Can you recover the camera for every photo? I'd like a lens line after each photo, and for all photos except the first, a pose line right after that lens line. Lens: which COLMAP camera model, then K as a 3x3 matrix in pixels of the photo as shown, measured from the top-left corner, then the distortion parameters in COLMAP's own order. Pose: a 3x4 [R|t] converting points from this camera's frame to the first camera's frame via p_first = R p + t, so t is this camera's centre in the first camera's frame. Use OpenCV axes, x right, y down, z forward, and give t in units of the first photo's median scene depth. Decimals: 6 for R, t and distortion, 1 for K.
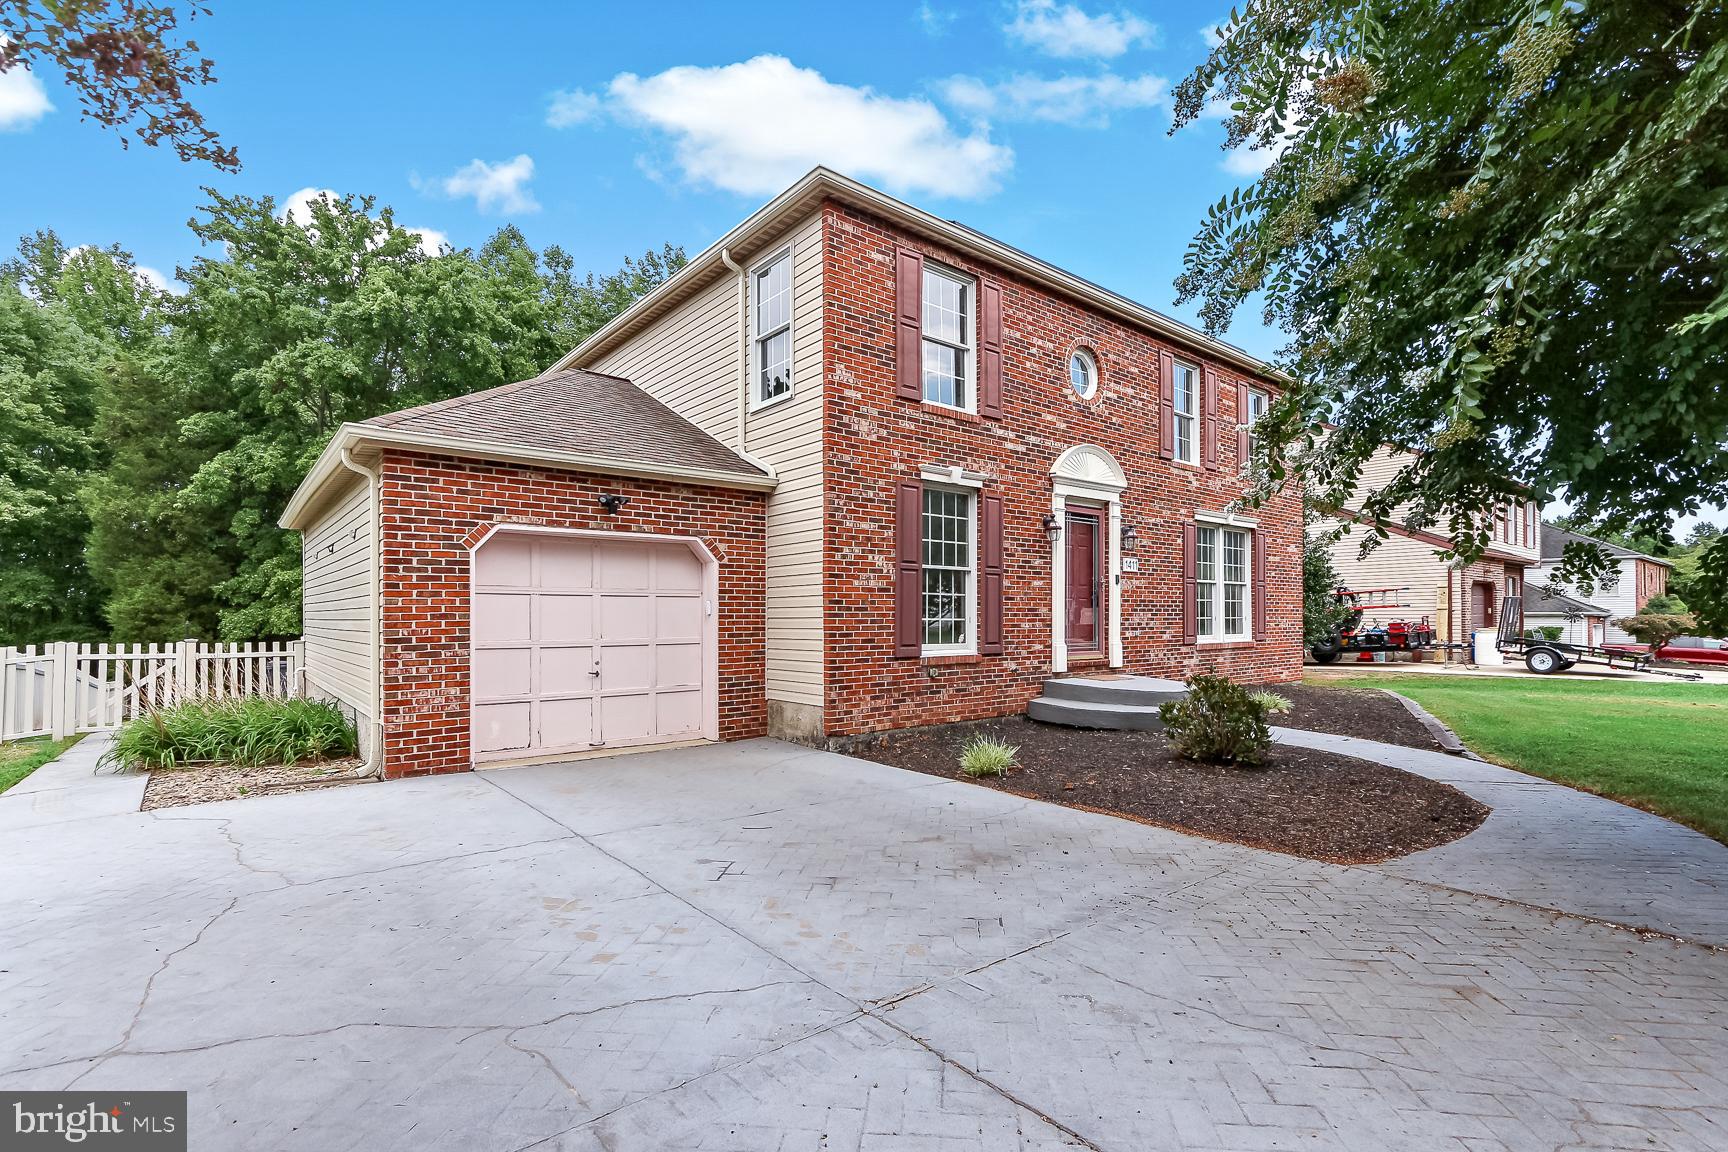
lens RADIAL K [[800.7, 0, 873.2], [0, 800.7, 627.6], [0, 0, 1]] dist [0.000947, 0.001440]
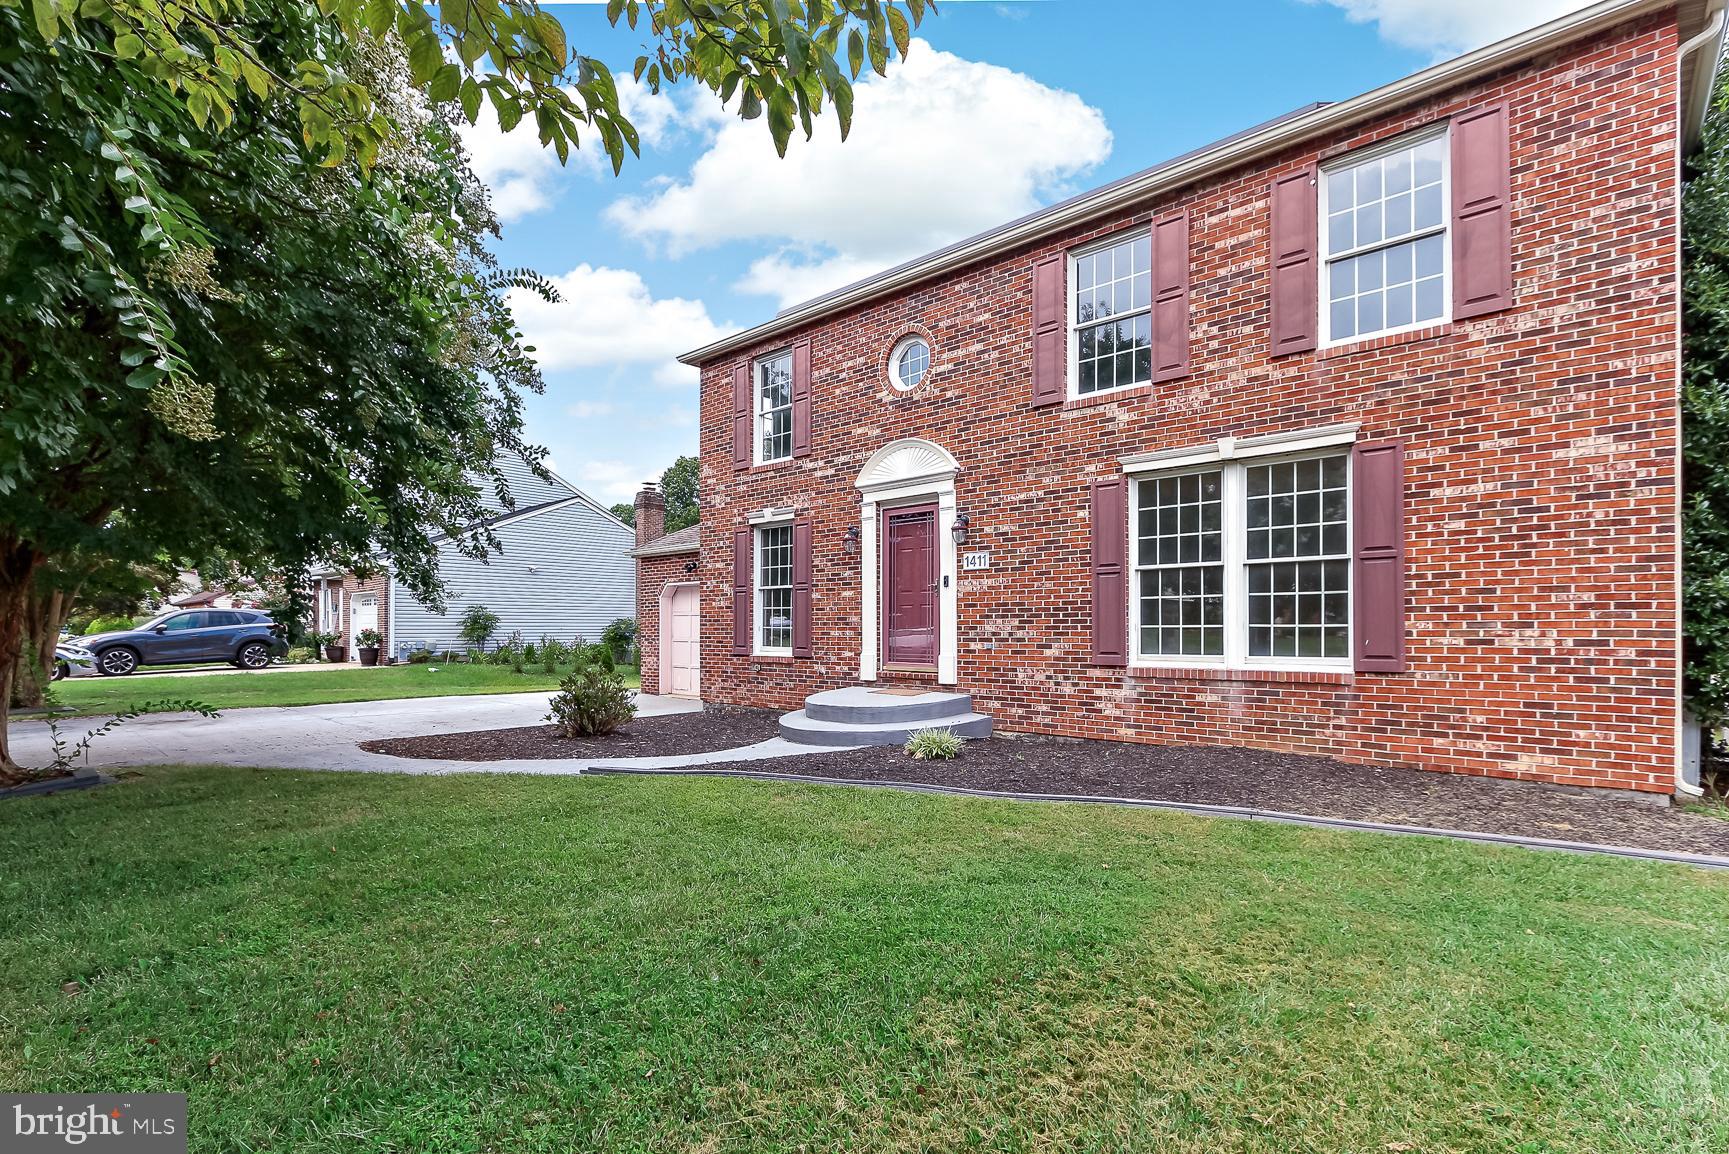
lens RADIAL K [[801.2, 0, 894.0], [0, 801.2, 642.8], [0, 0, 1]] dist [0.000947, 0.001440]
pose [[0.164408, 0.015726, -0.986267, 1.242142], [-0.014730, 0.999801, 0.013486, -0.005563], [0.986282, 0.012310, 0.164607, 0.877323]]
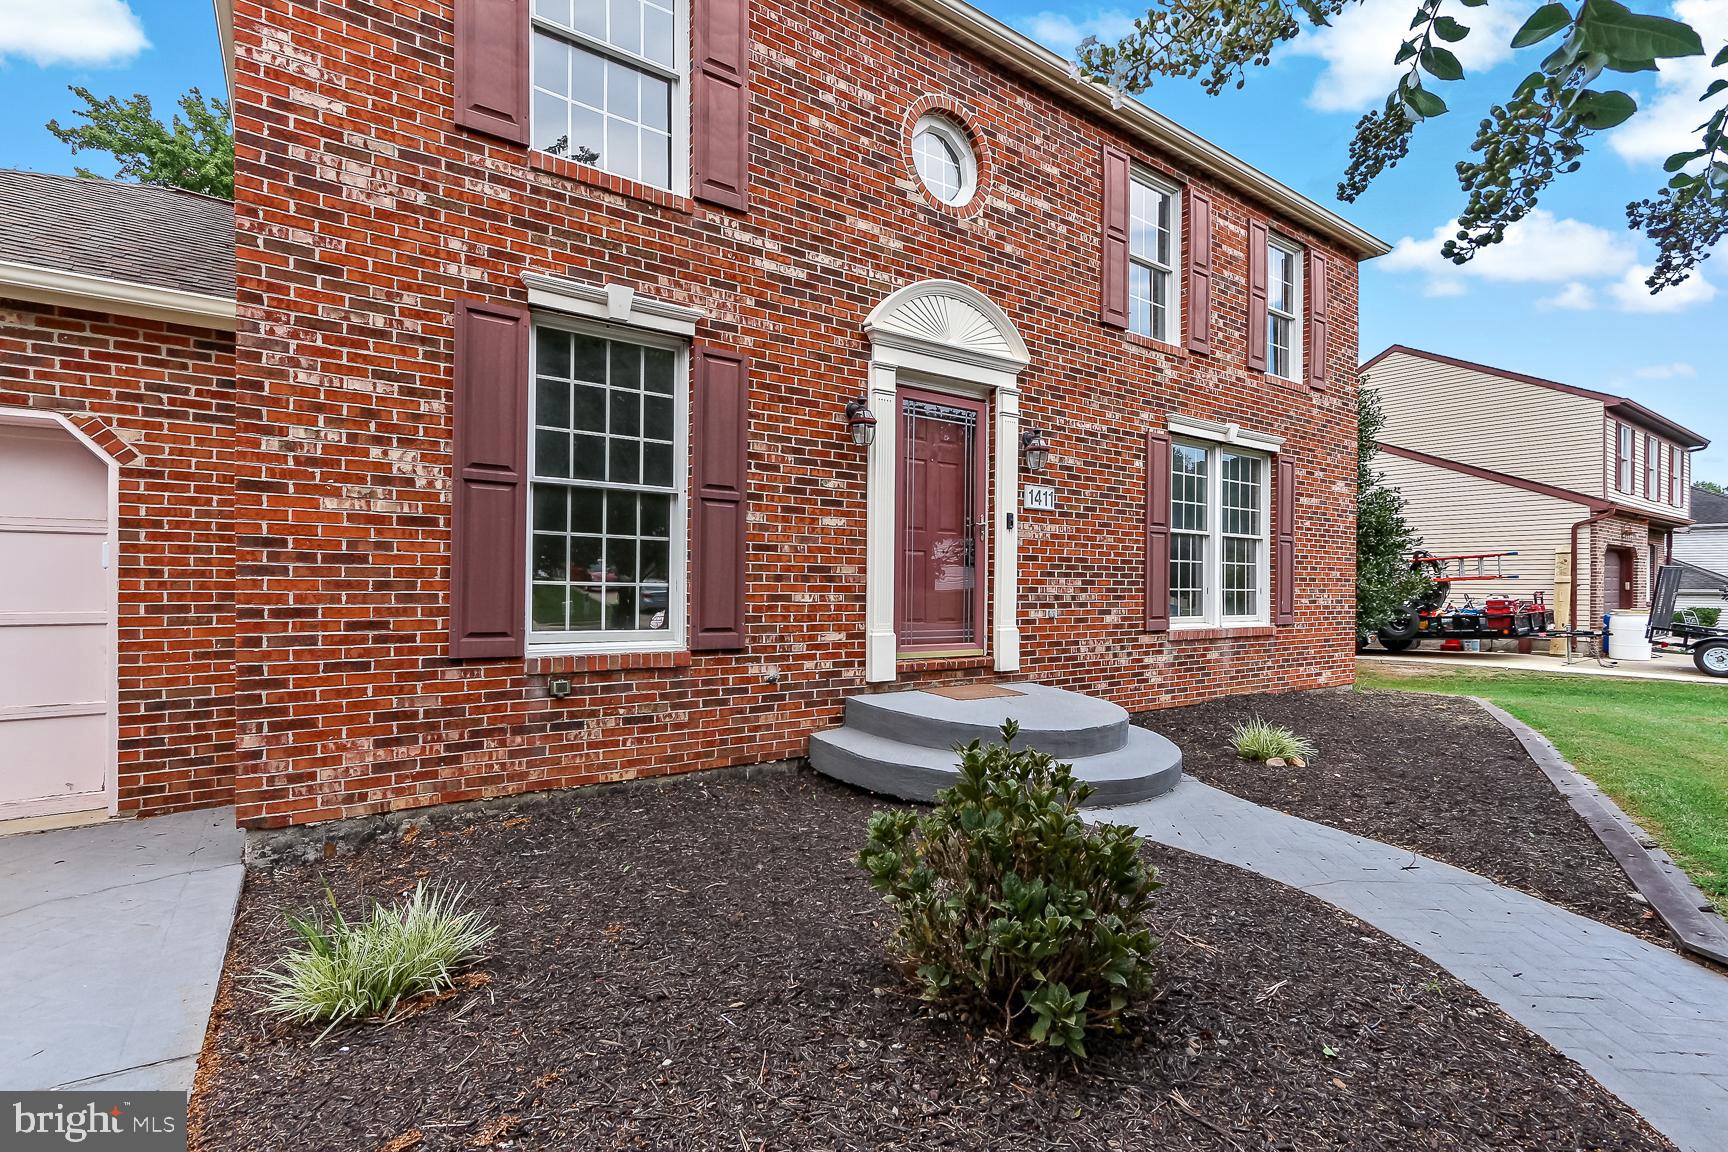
lens RADIAL K [[800.7, 0, 866.8], [0, 800.7, 596.5], [0, 0, 1]] dist [0.000947, 0.001440]
pose [[0.996757, 0.013824, -0.079276, 0.269985], [-0.013799, 0.999904, 0.000864, -0.004421], [0.079280, 0.000233, 0.996852, 0.444501]]
